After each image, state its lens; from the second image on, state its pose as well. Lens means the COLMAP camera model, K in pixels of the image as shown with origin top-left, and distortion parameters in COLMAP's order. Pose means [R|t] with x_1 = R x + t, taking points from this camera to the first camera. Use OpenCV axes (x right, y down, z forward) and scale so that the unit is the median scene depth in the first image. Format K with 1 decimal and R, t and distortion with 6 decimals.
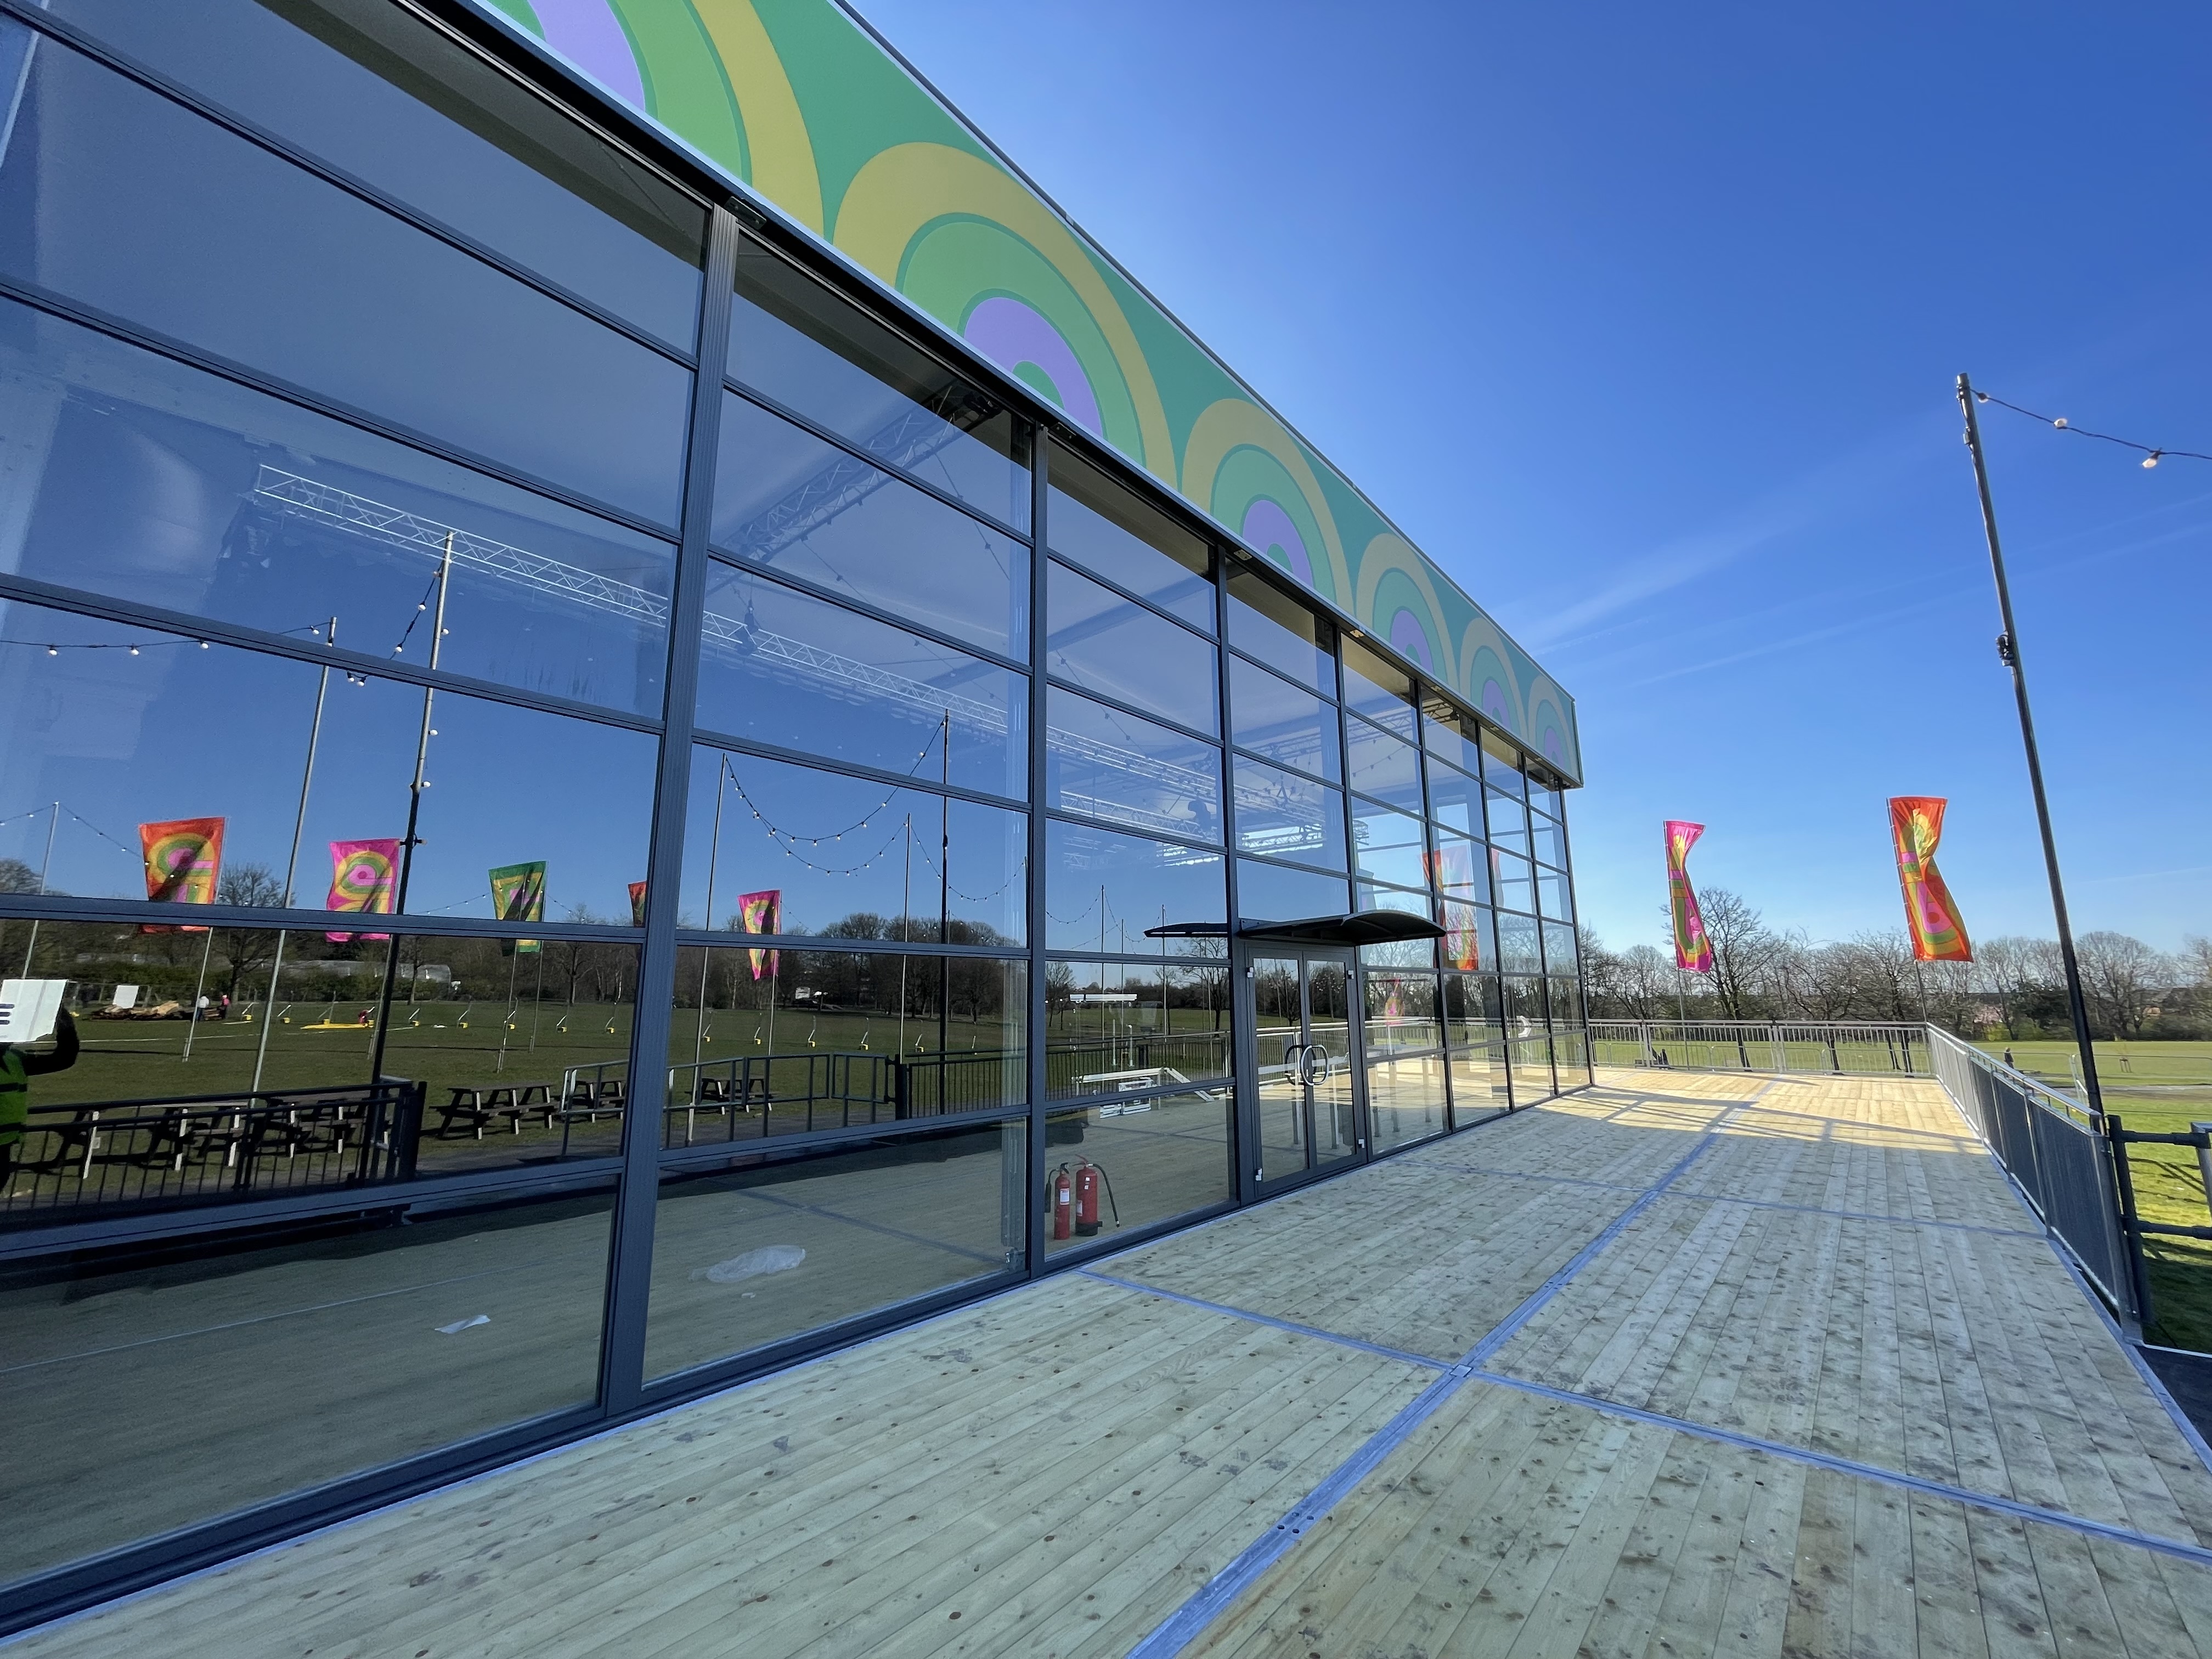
lens RADIAL K [[860.5, 0, 1100.1], [0, 860.5, 818.9], [0, 0, 1]] dist [-0.003850, -0.000364]
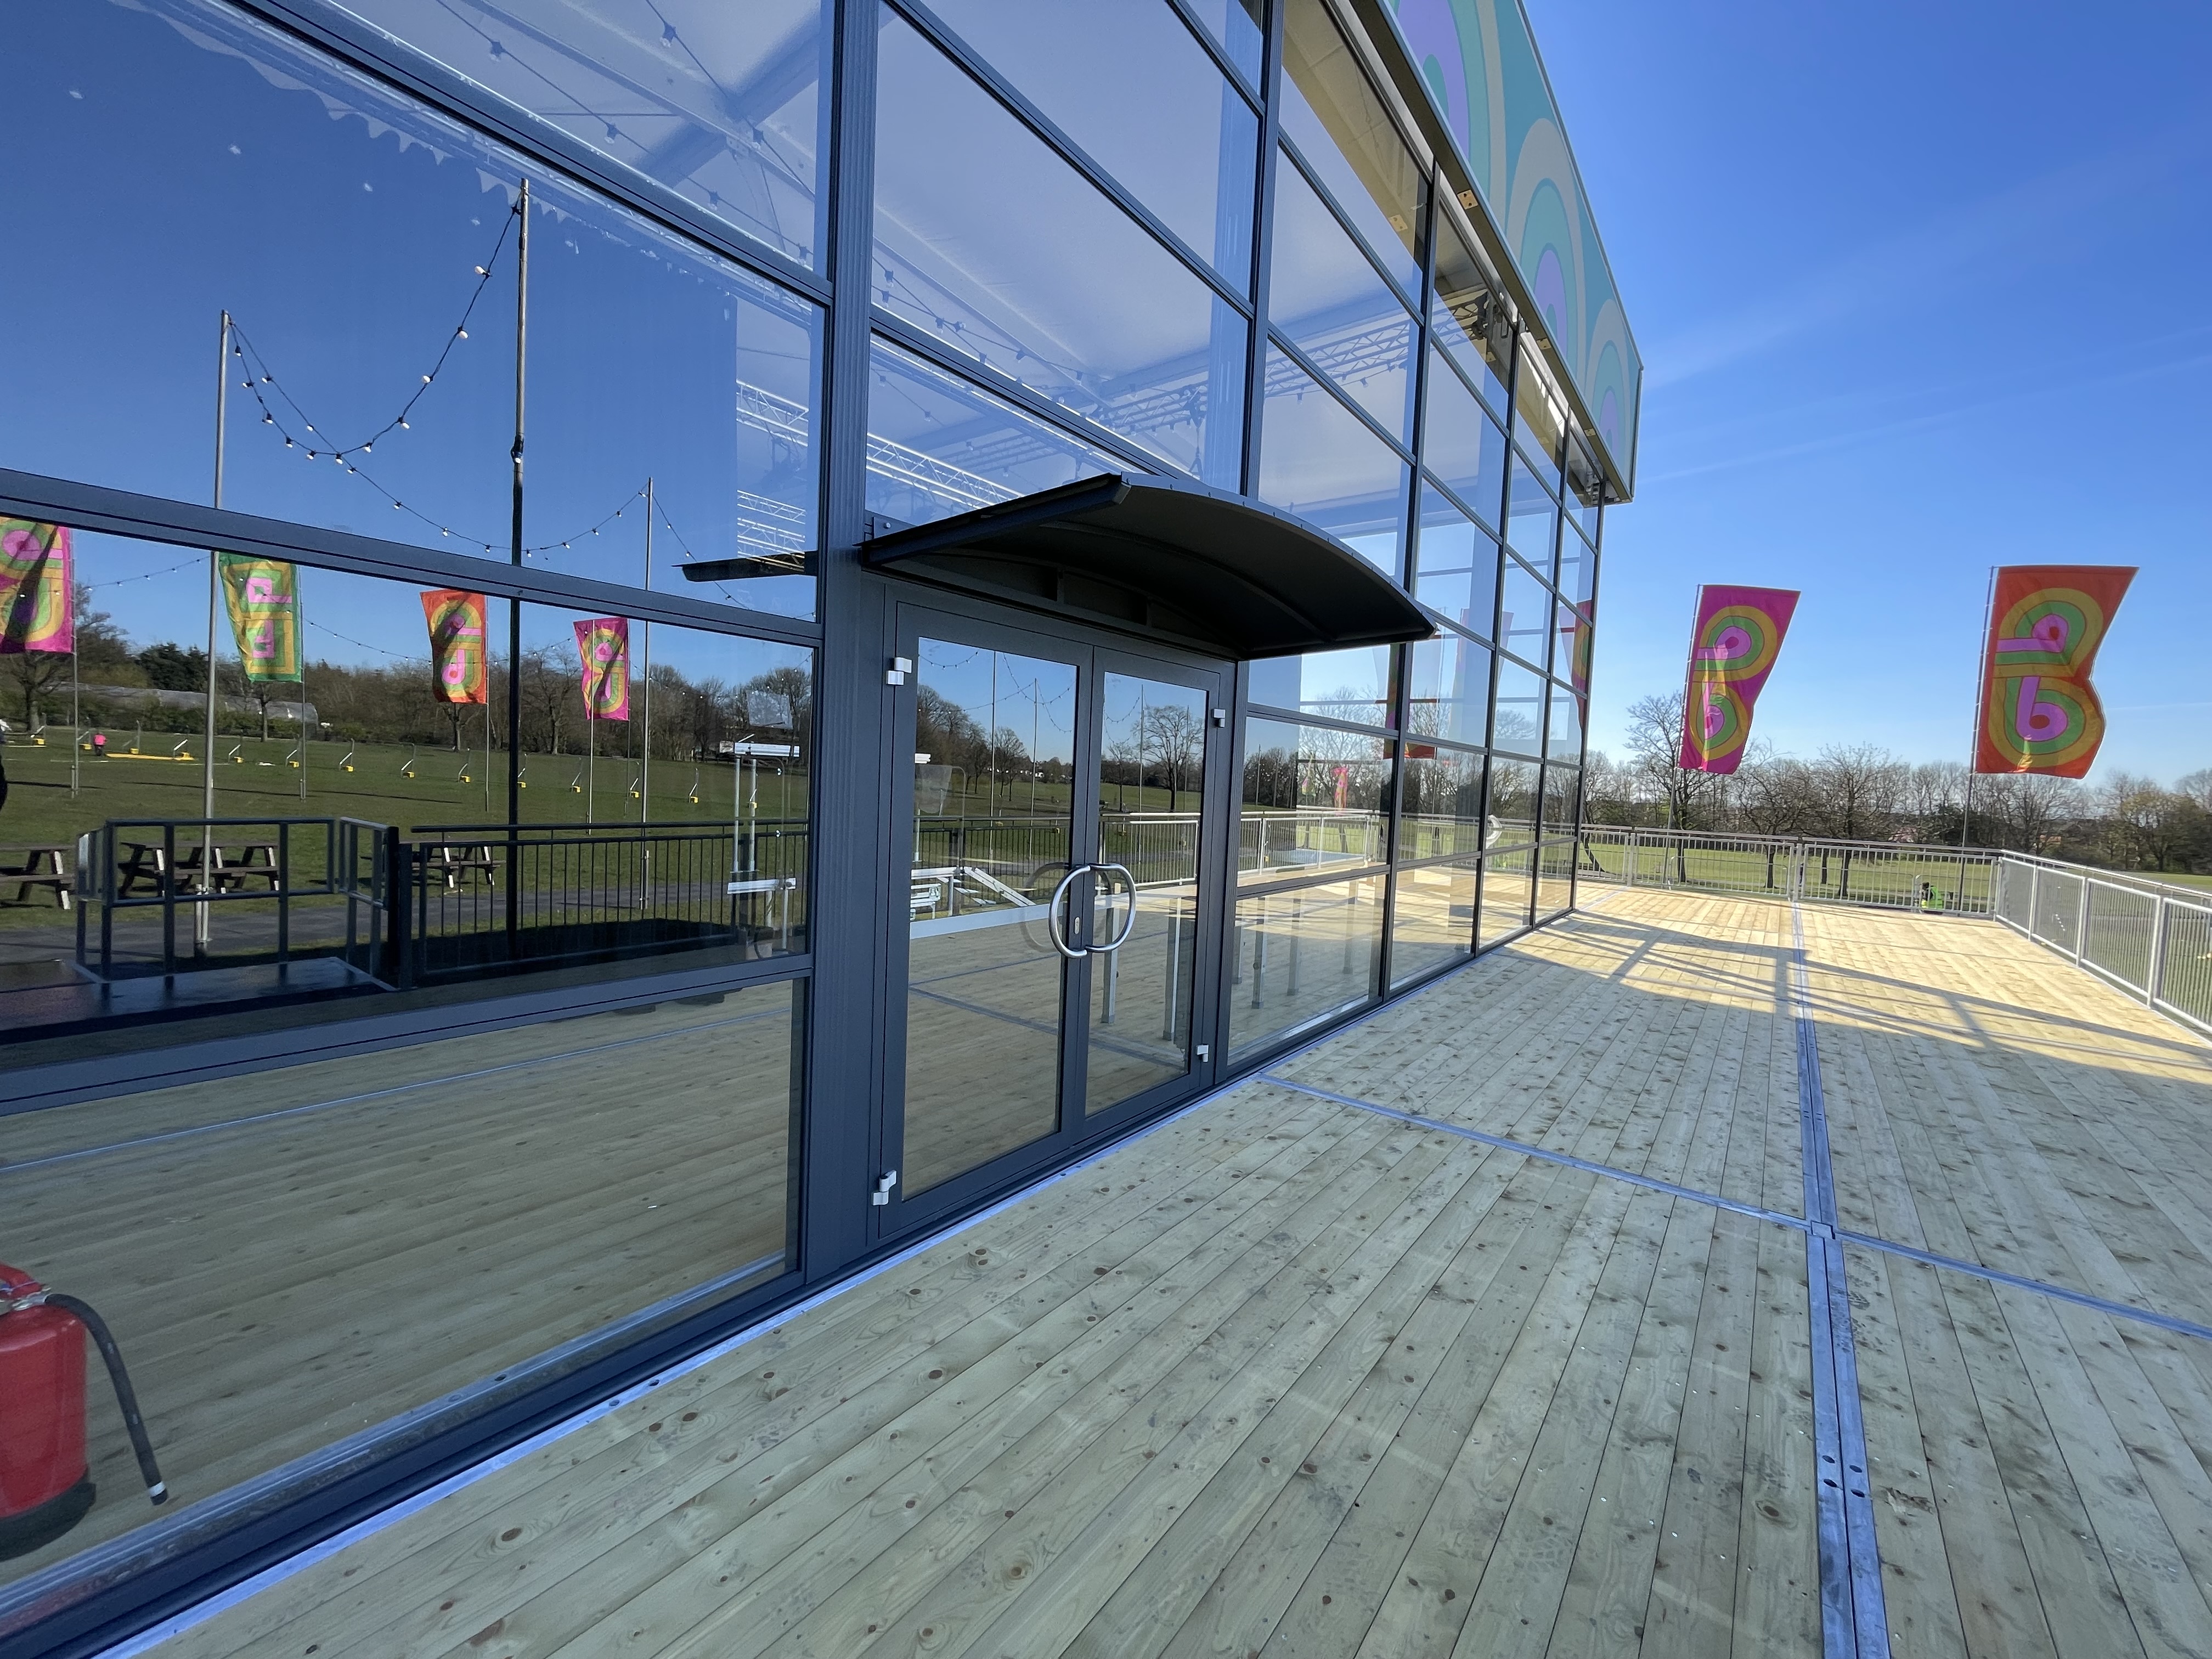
lens RADIAL K [[834.7, 0, 1106.0], [0, 834.7, 829.5], [0, 0, 1]] dist [-0.000913, -0.006140]
pose [[0.997679, 0.047118, 0.049155, 0.150833], [-0.058420, 0.963174, 0.262455, 0.089086], [-0.034979, -0.264718, 0.963691, 0.394063]]
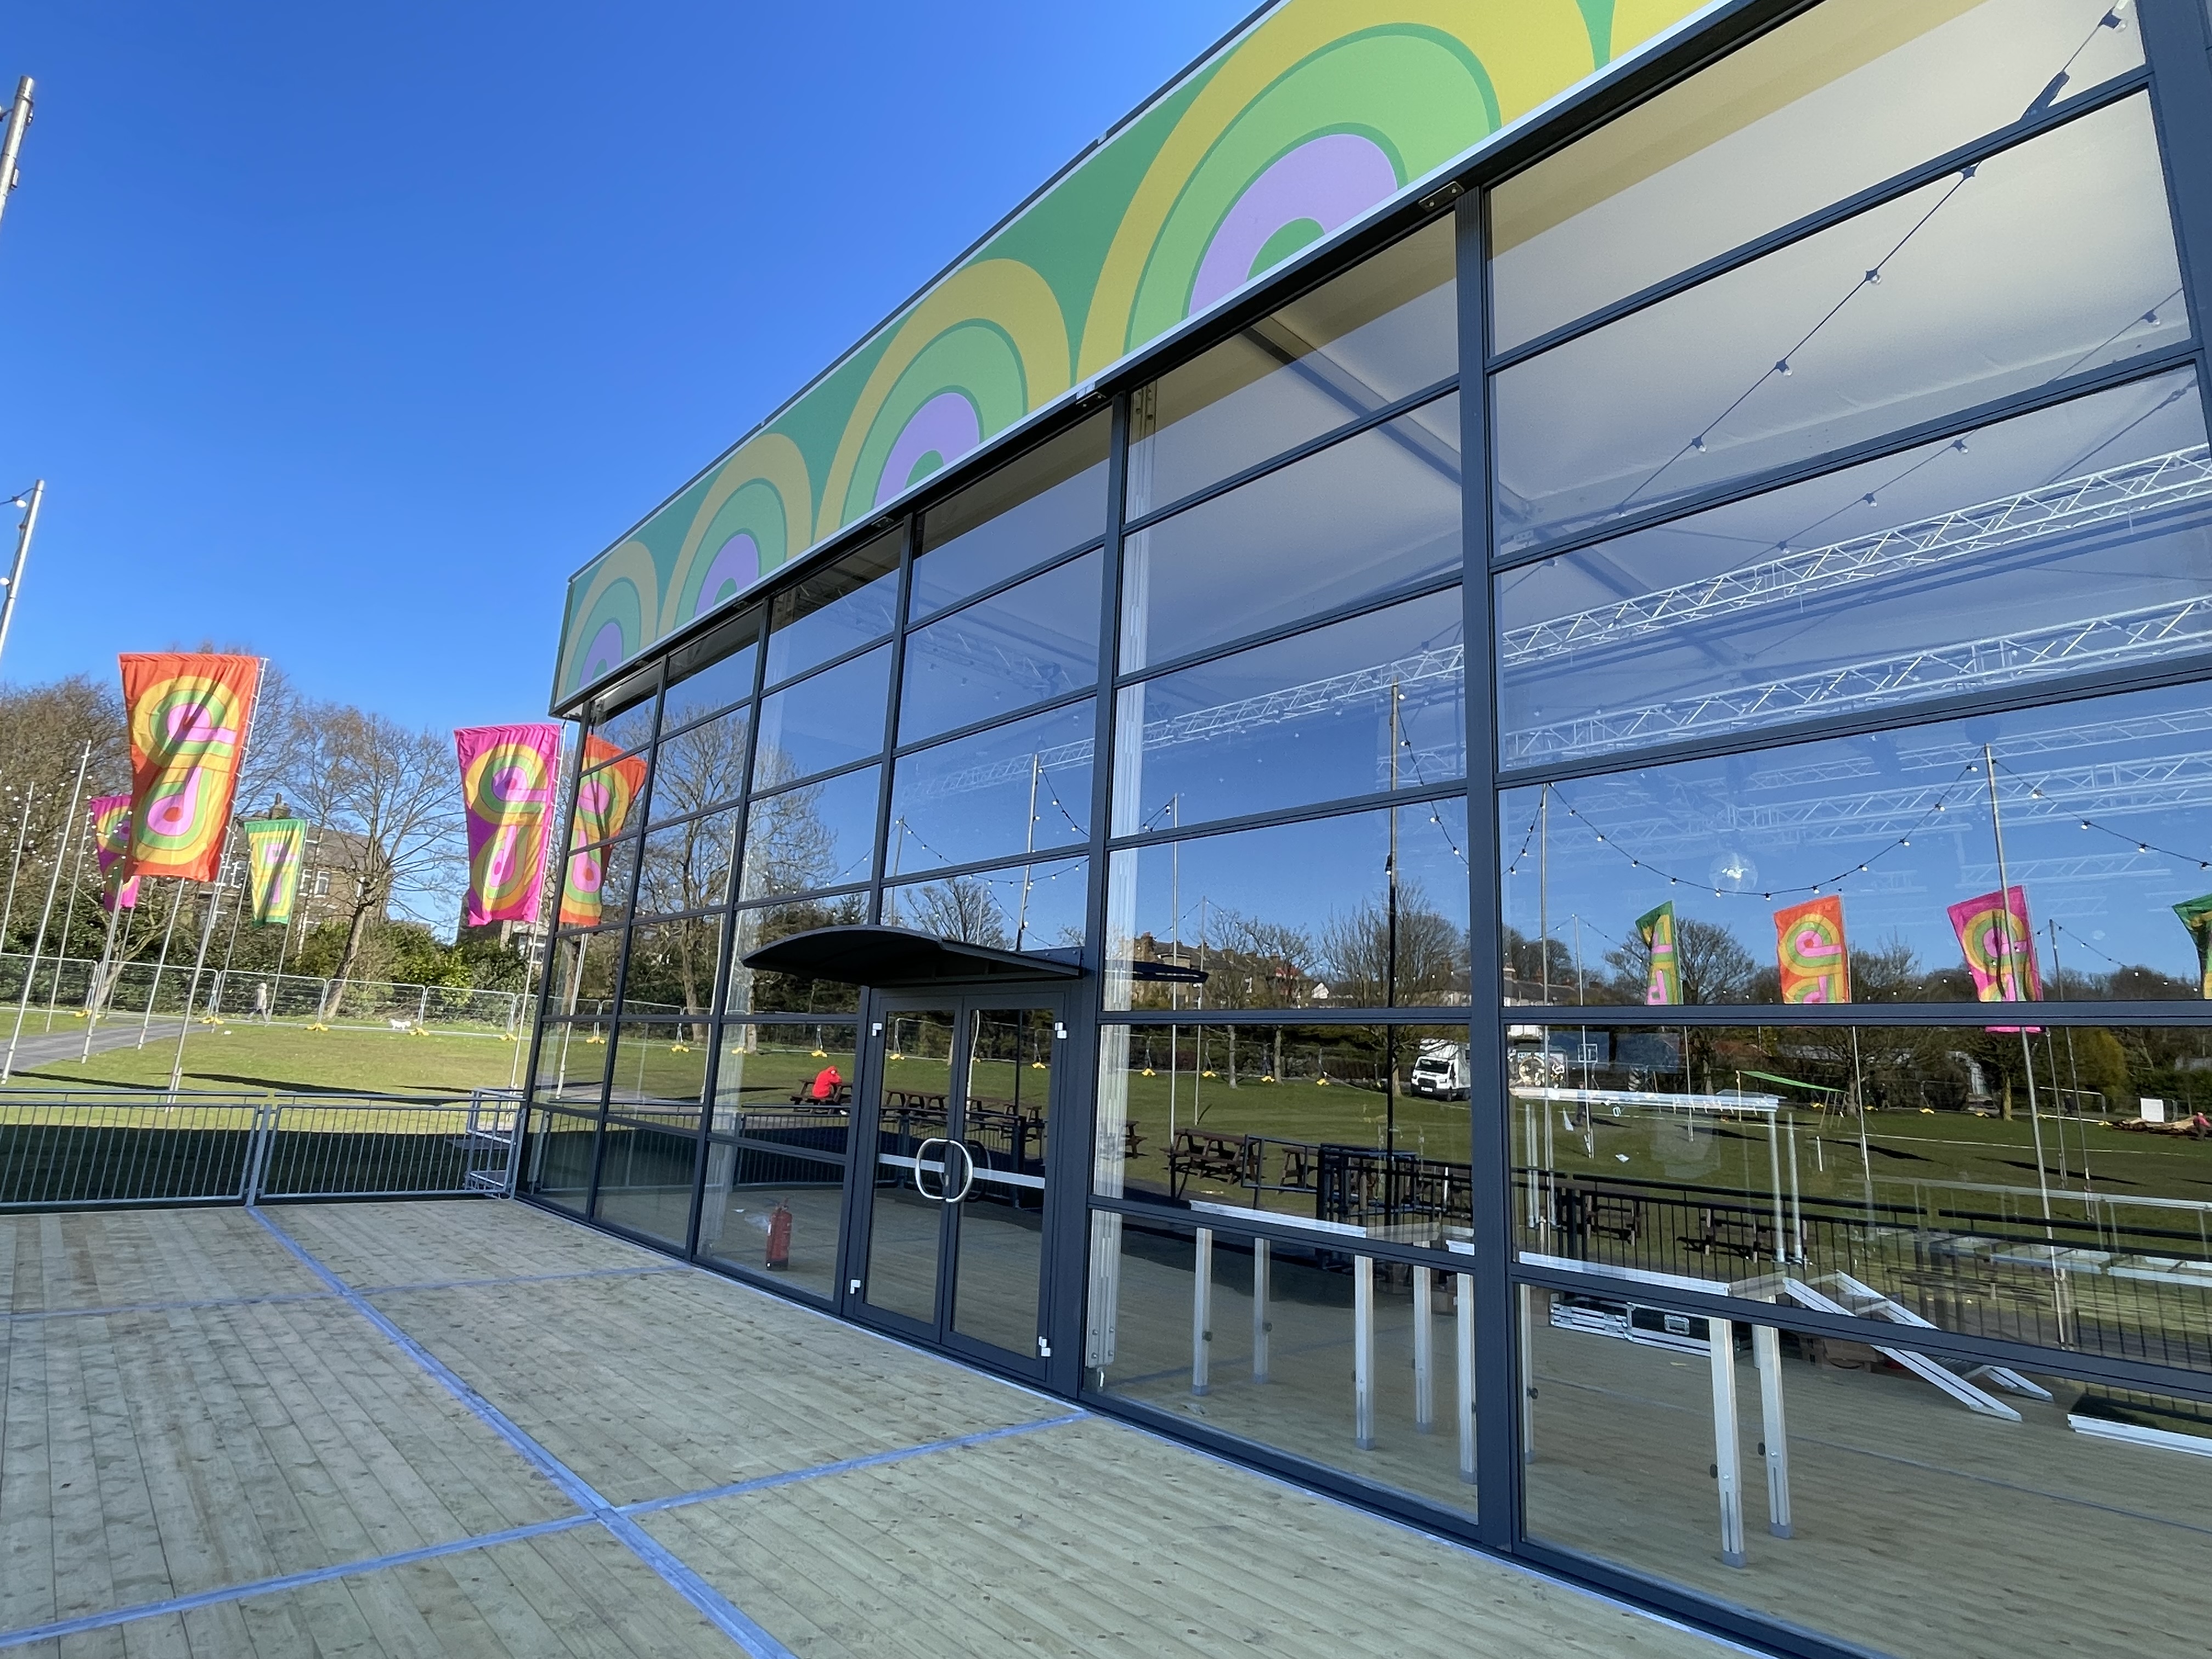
lens RADIAL K [[1069.3, 0, 1106.0], [0, 1069.3, 829.5], [0, 0, 1]] dist [-0.029480, -0.000524]
pose [[-0.061422, -0.222129, -0.973081, 0.698819], [0.160417, 0.960050, -0.229281, 0.158079], [0.985136, -0.170182, -0.023335, 0.767188]]
